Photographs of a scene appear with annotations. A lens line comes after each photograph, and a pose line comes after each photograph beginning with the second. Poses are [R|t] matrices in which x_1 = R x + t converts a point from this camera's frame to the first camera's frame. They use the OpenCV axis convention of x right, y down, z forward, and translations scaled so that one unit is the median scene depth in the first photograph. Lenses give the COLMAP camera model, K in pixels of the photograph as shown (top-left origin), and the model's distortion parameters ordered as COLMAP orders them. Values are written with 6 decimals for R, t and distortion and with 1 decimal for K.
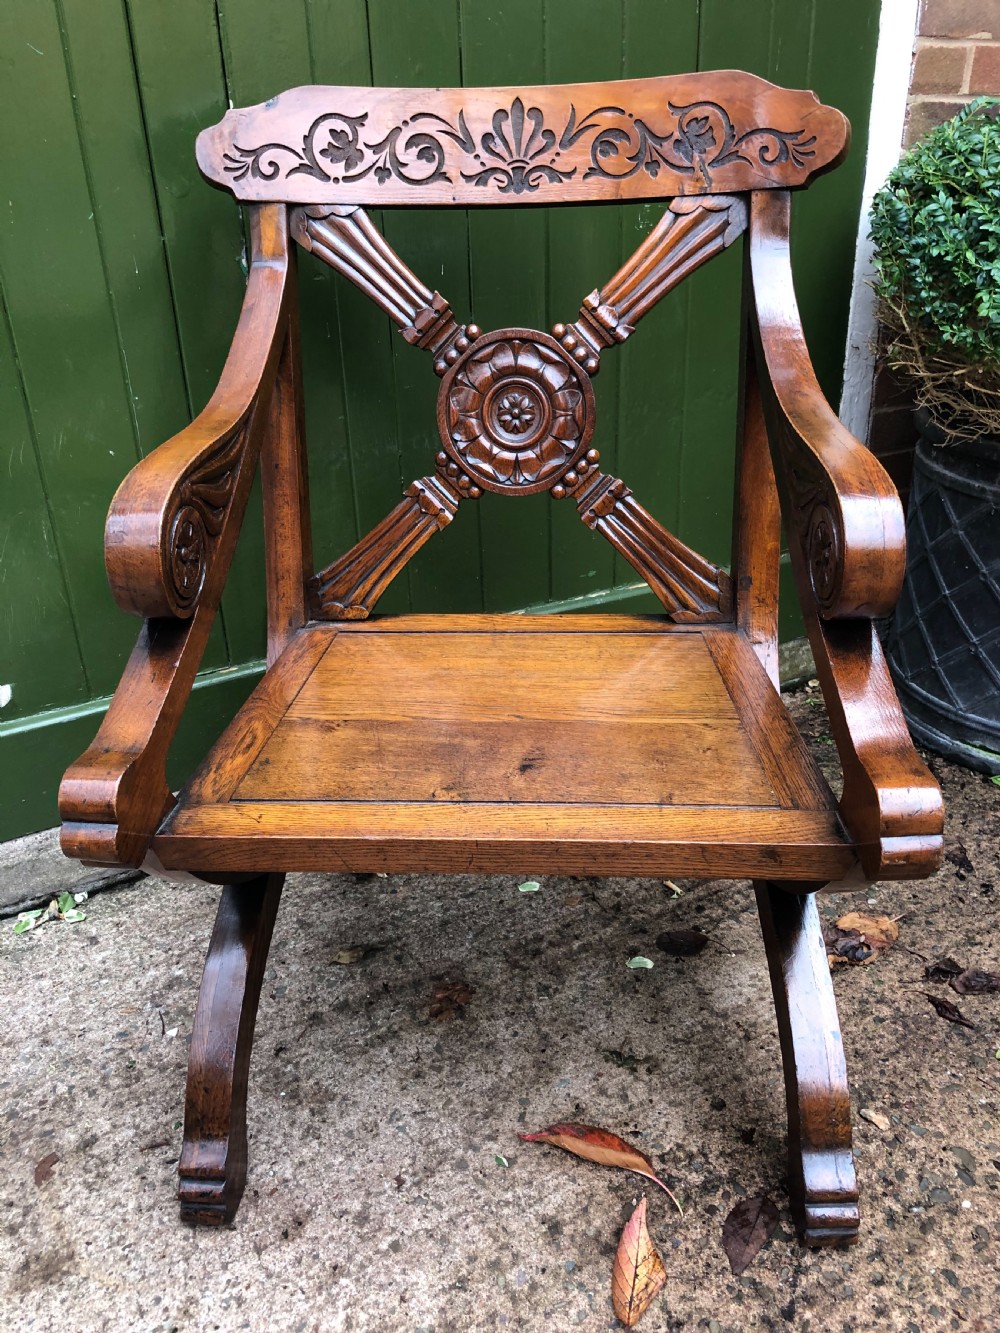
lens RADIAL K [[1089.0, 0, 507.6], [0, 1089.0, 660.5], [0, 0, 1]] dist [0.012031, 0.014746]
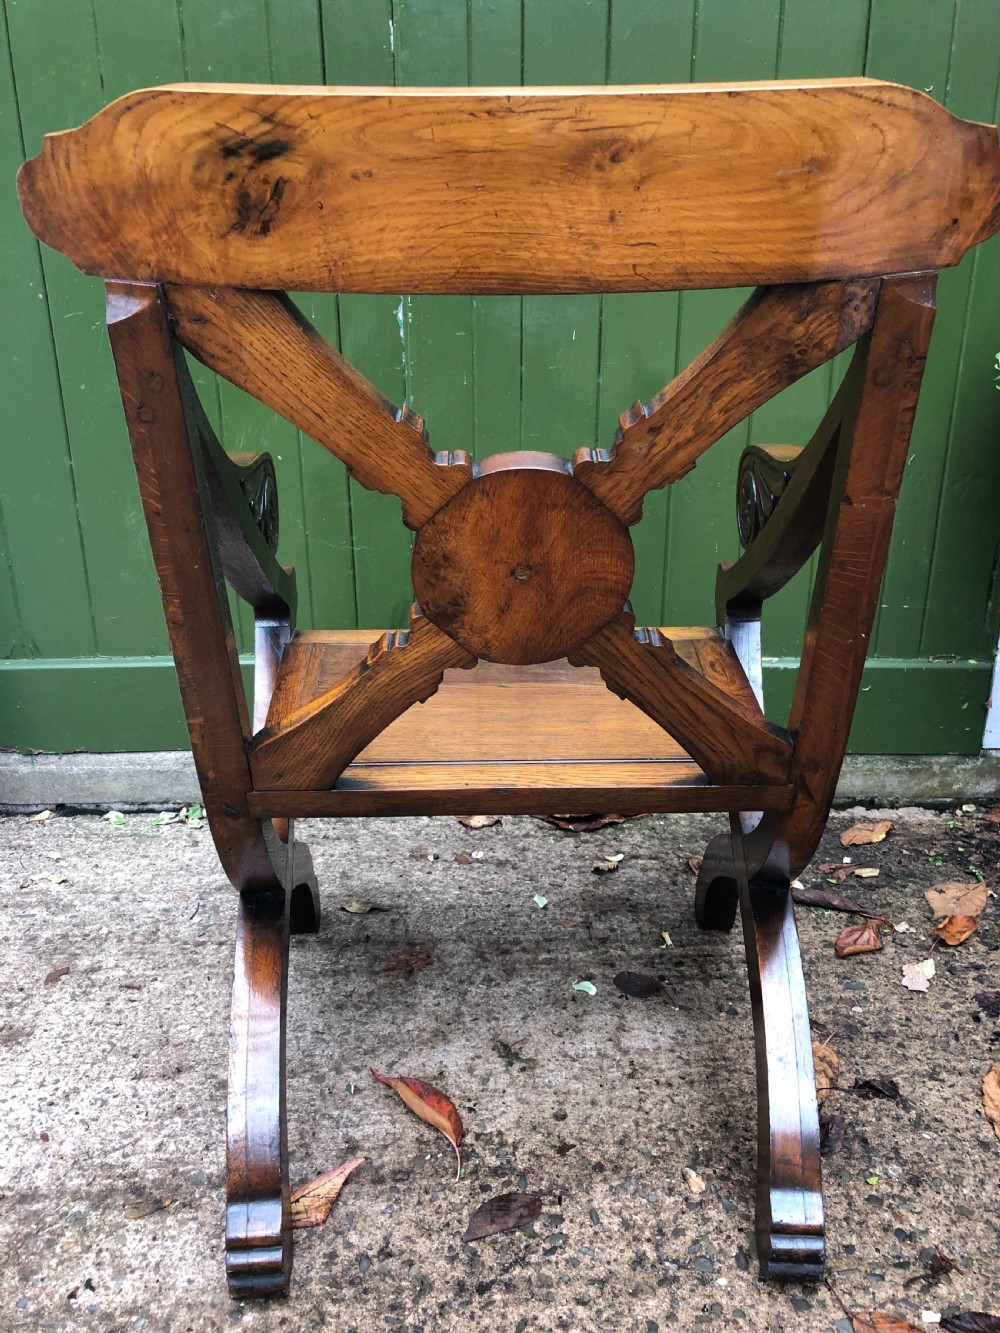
lens RADIAL K [[1089.0, 0, 502.1], [0, 1089.0, 666.7], [0, 0, 1]] dist [0.012031, 0.014746]
pose [[0.895729, 0.180106, -0.406486, 0.481720], [-0.214825, 0.975790, -0.041034, 0.046098], [0.389255, 0.124079, 0.912735, -0.015411]]
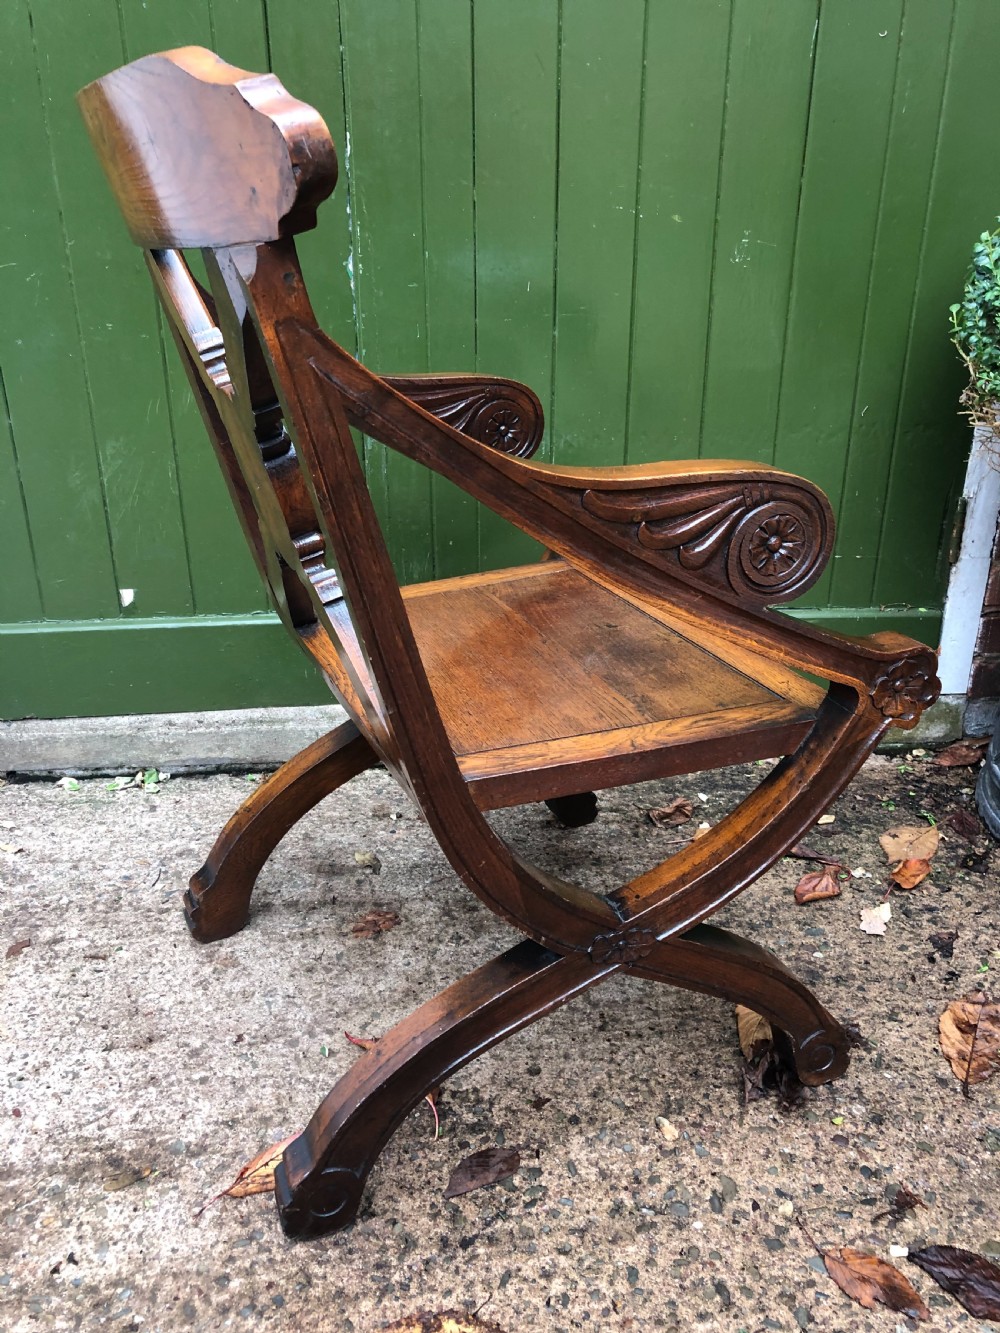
lens RADIAL K [[1089.0, 0, 501.0], [0, 1089.0, 661.6], [0, 0, 1]] dist [0.012031, 0.014746]
pose [[0.918906, 0.180405, -0.350806, 0.455689], [-0.194838, 0.980817, -0.005966, 0.033692], [0.343000, 0.073832, 0.936429, -0.020609]]
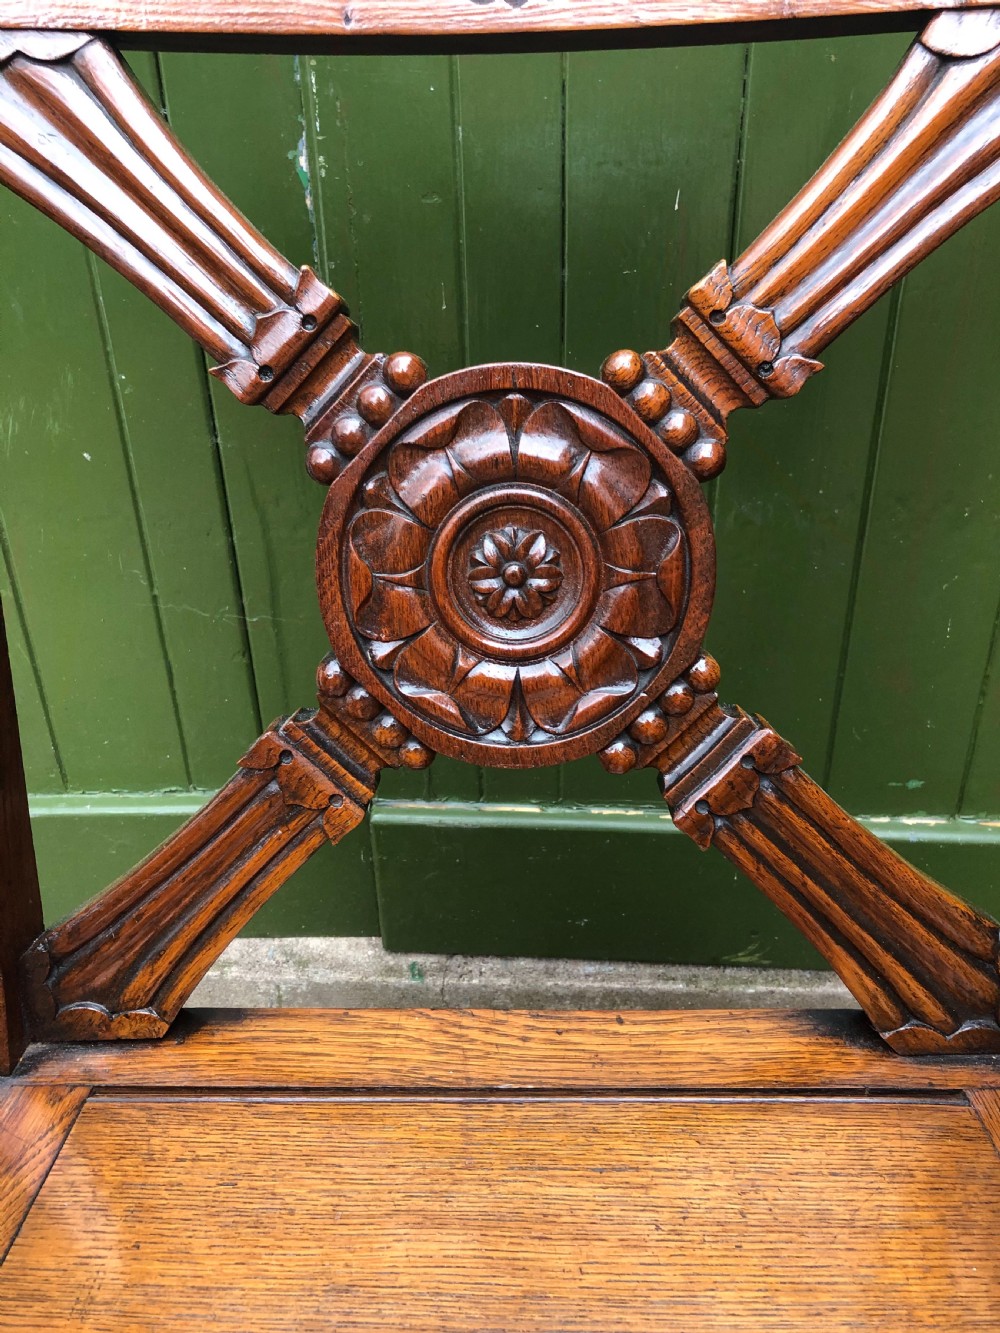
lens RADIAL K [[1089.0, 0, 501.9], [0, 1089.0, 657.7], [0, 0, 1]] dist [0.012031, 0.014746]
pose [[0.999125, -0.014606, 0.039189, -0.012993], [0.013057, 0.999135, 0.039492, -0.214640], [-0.039732, -0.038945, 0.998451, 0.607425]]
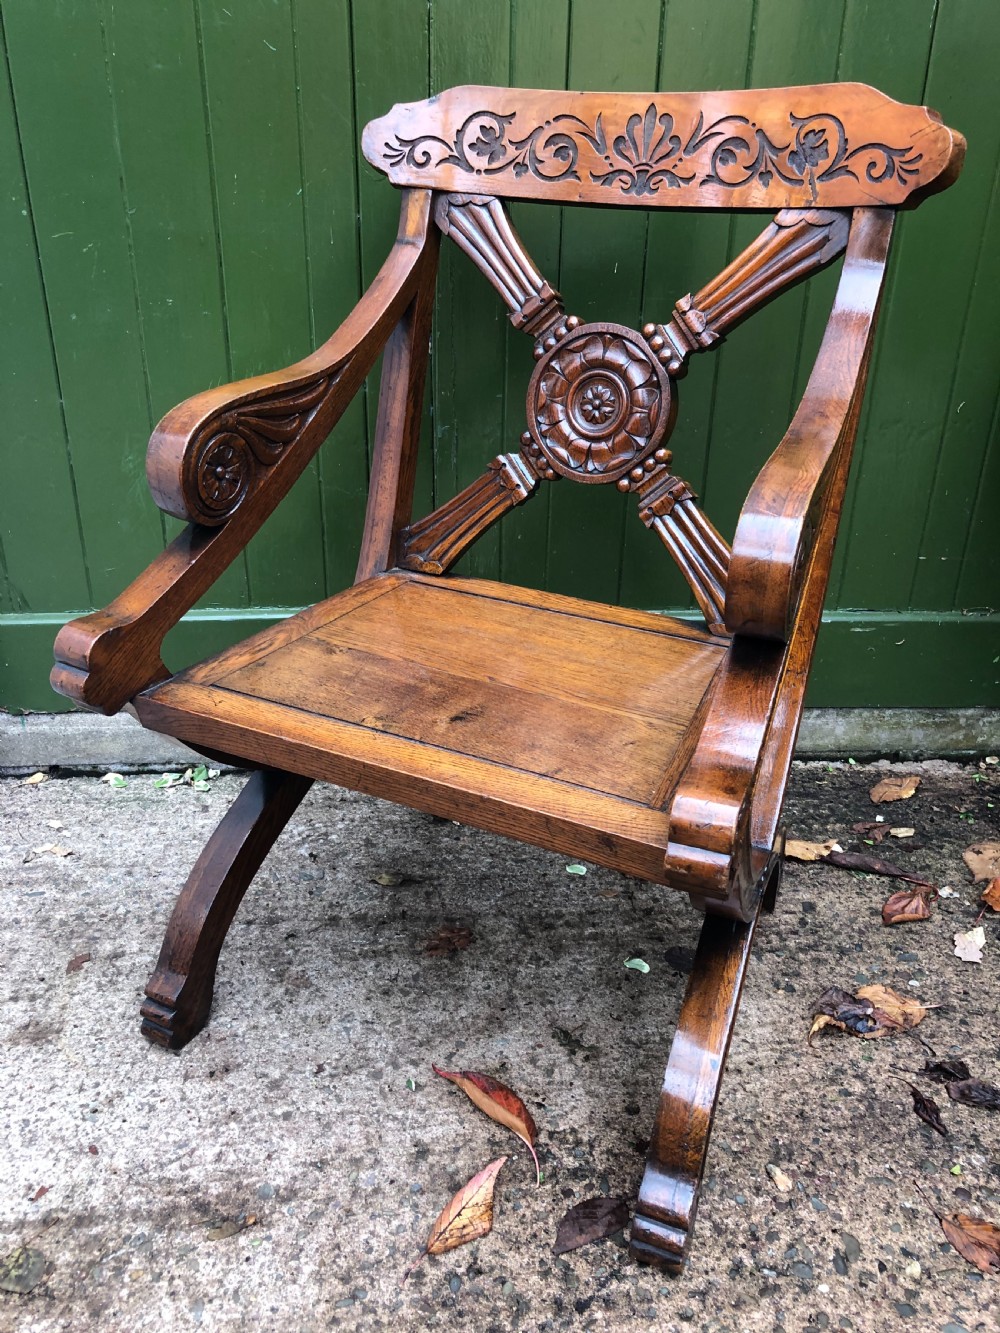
lens RADIAL K [[1089.0, 0, 501.4], [0, 1089.0, 662.2], [0, 0, 1]] dist [0.012031, 0.014746]
pose [[0.919355, 0.209948, -0.332727, 0.325931], [-0.212637, 0.976708, 0.028758, 0.003166], [0.331015, 0.044312, 0.942585, -0.000844]]
